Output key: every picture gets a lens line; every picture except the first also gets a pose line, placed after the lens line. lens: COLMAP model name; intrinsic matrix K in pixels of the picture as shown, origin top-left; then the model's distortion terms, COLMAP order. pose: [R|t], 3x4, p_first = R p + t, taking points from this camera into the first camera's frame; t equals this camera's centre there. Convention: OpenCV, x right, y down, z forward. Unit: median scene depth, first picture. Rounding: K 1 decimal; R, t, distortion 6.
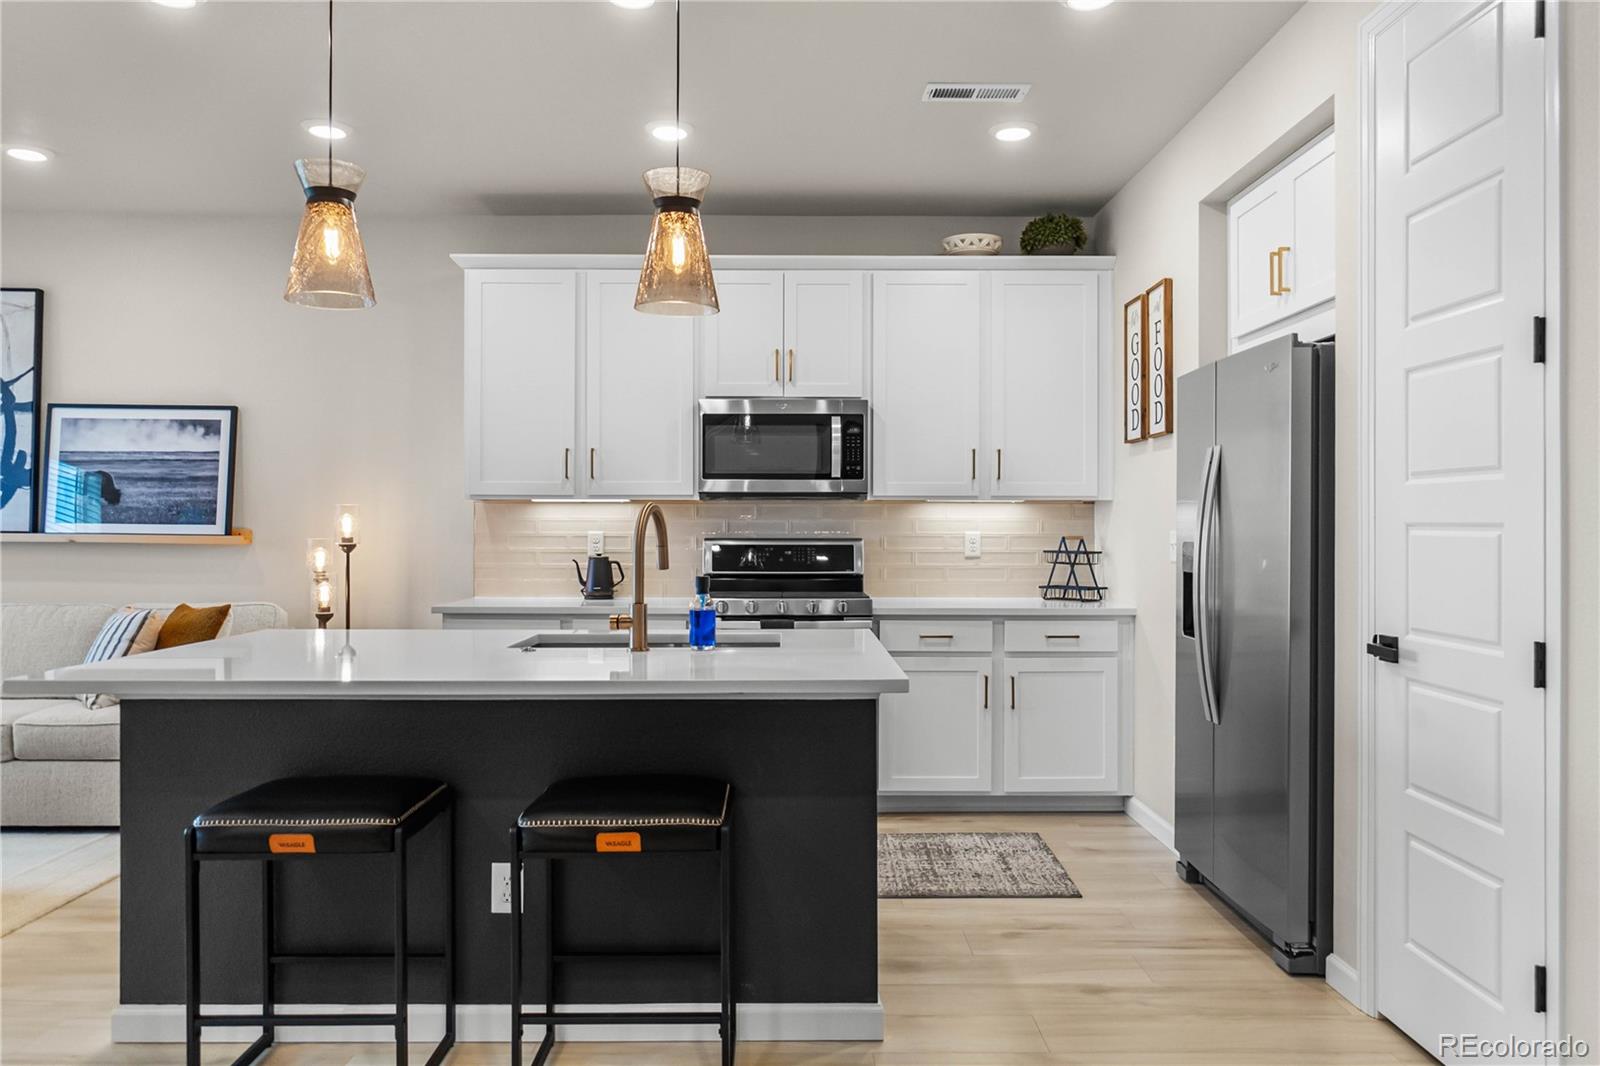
lens RADIAL K [[1108.5, 0, 809.0], [0, 1108.5, 525.7], [0, 0, 1]] dist [-0.010256, 0.002323]
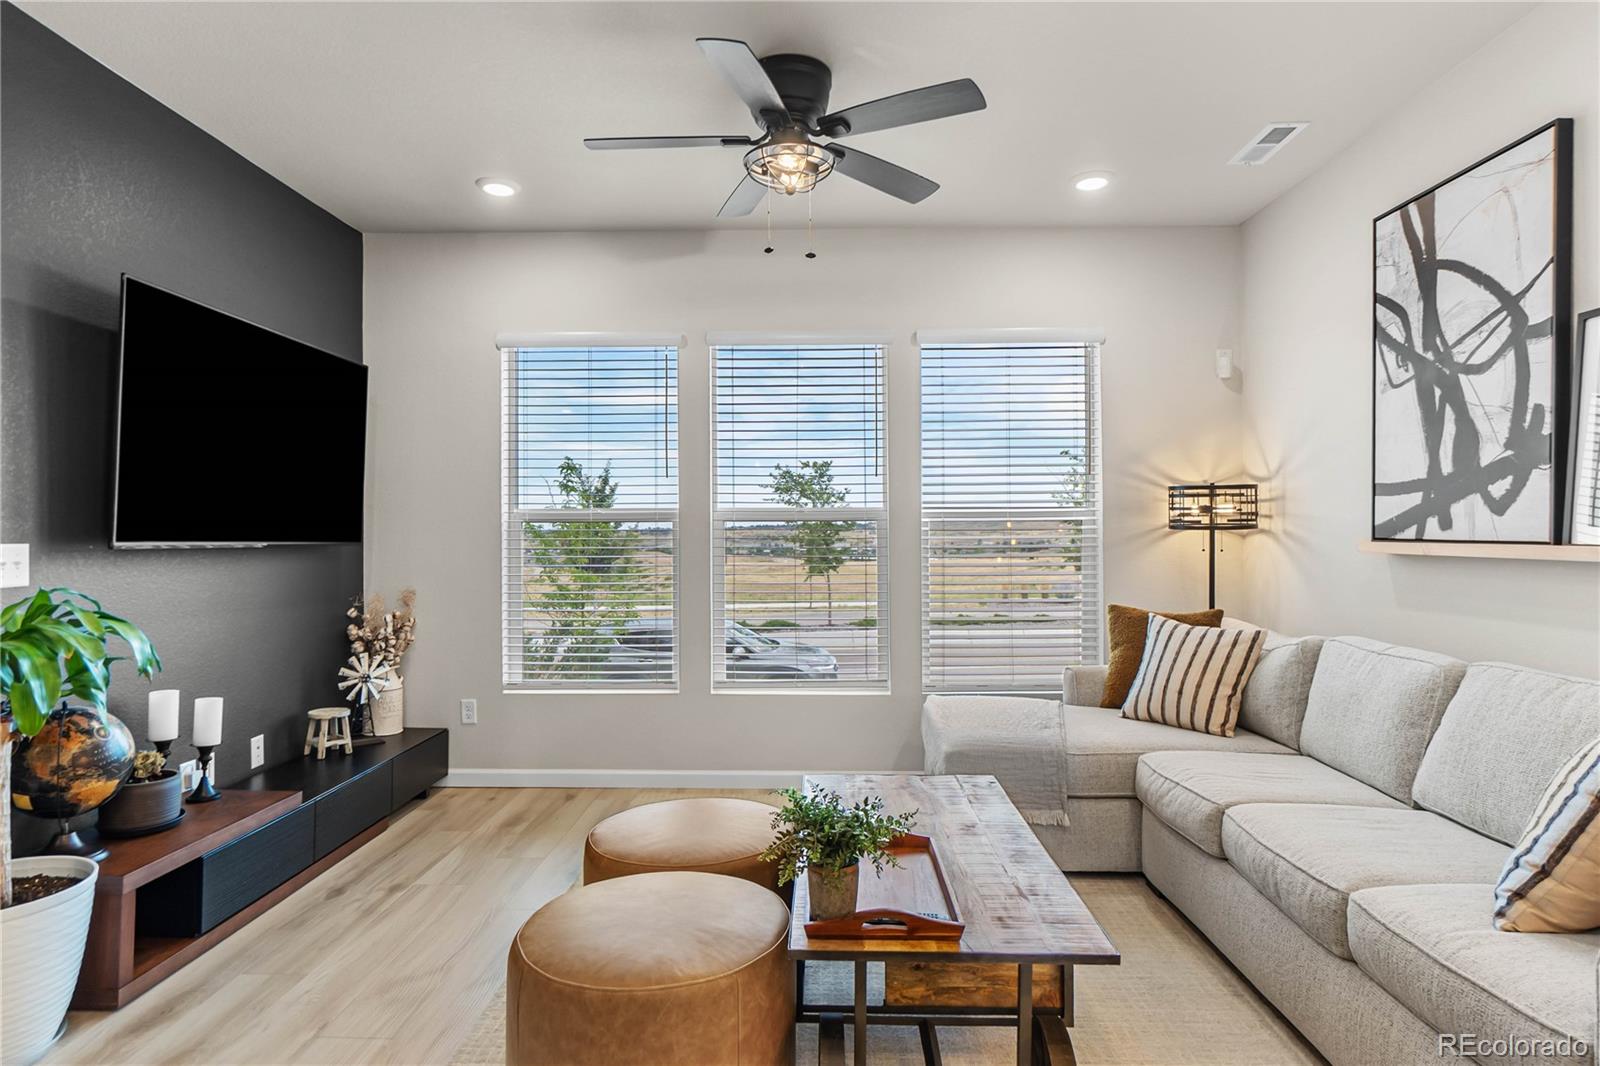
lens RADIAL K [[888.8, 0, 791.1], [0, 888.8, 519.8], [0, 0, 1]] dist [-0.001521, 0.001744]
pose [[-0.048830, -0.018454, -0.998637, -0.224402], [0.003866, 0.999818, -0.018665, 0.000792], [0.998800, -0.004772, -0.048750, 0.631131]]
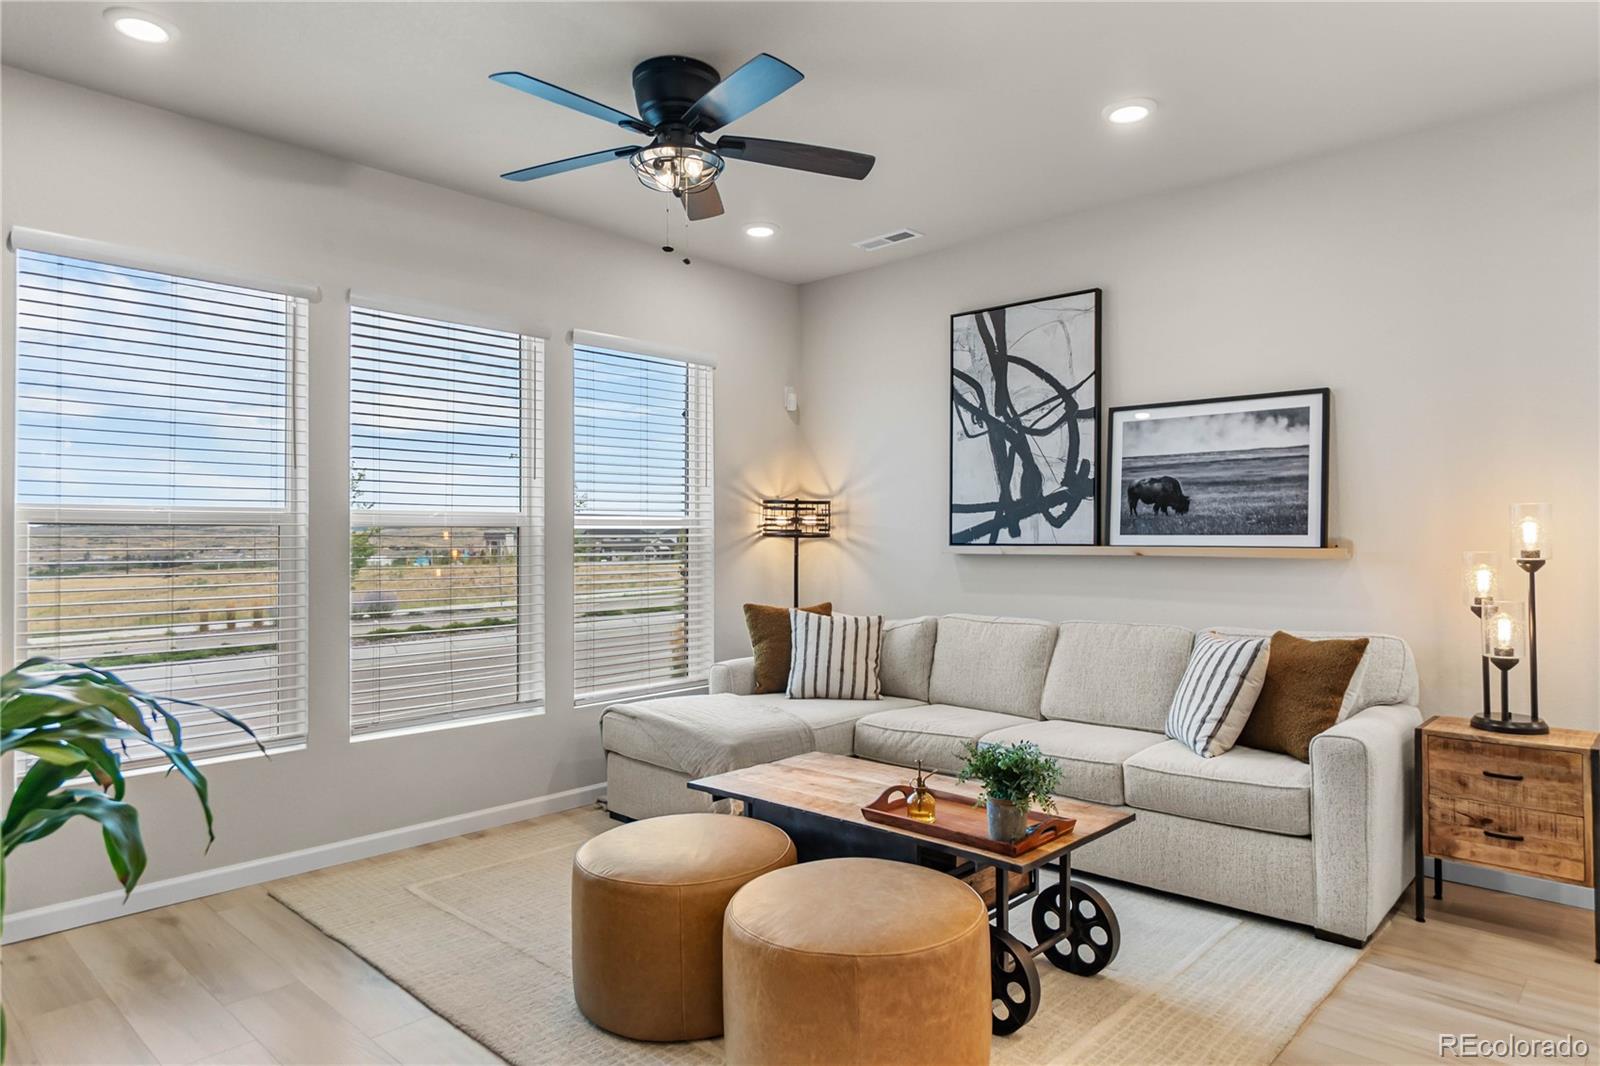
lens RADIAL K [[978.2, 0, 789.7], [0, 978.2, 525.1], [0, 0, 1]] dist [-0.003381, 0.003213]
pose [[0.714857, -0.018575, -0.699024, -0.309039], [0.008568, 0.999805, -0.017805, 0.001468], [0.699218, 0.006739, 0.714877, 0.219306]]
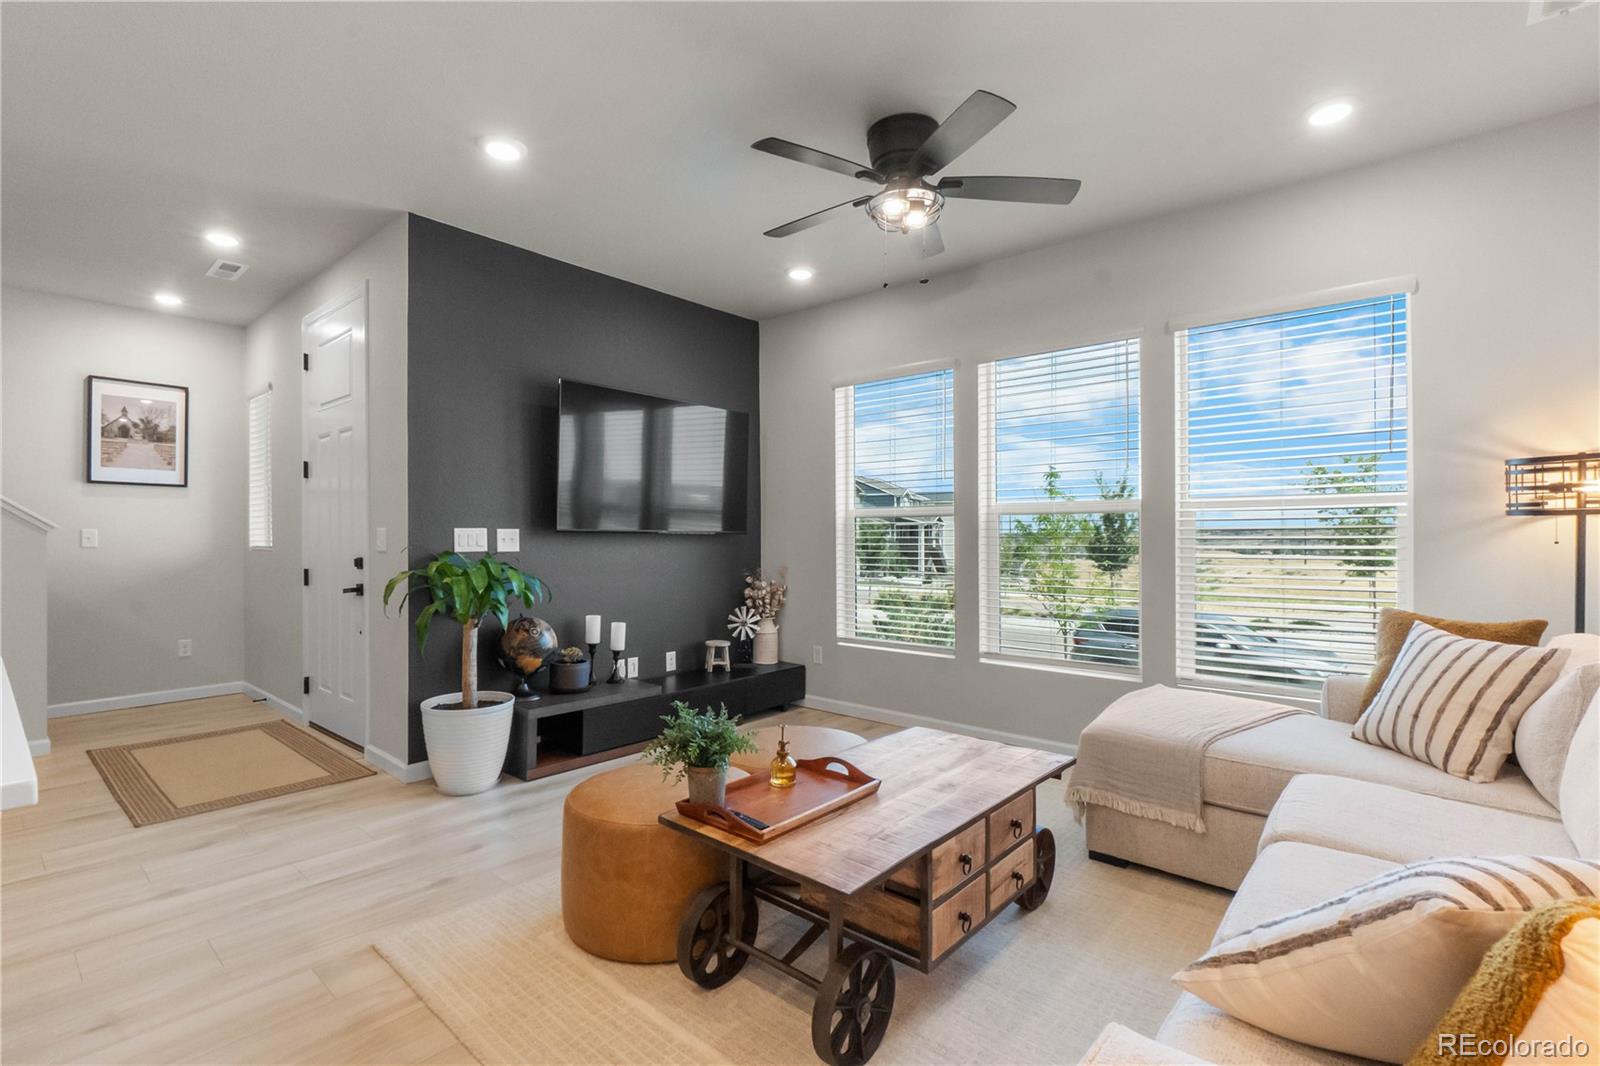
lens RADIAL K [[733.8, 0, 792.7], [0, 733.8, 530.4], [0, 0, 1]] dist [0.002017, 0.000082]
pose [[-0.676284, -0.008623, -0.736590, -0.322805], [-0.001613, 0.999946, -0.010224, 0.011981], [0.736639, -0.005727, -0.676262, 0.909318]]
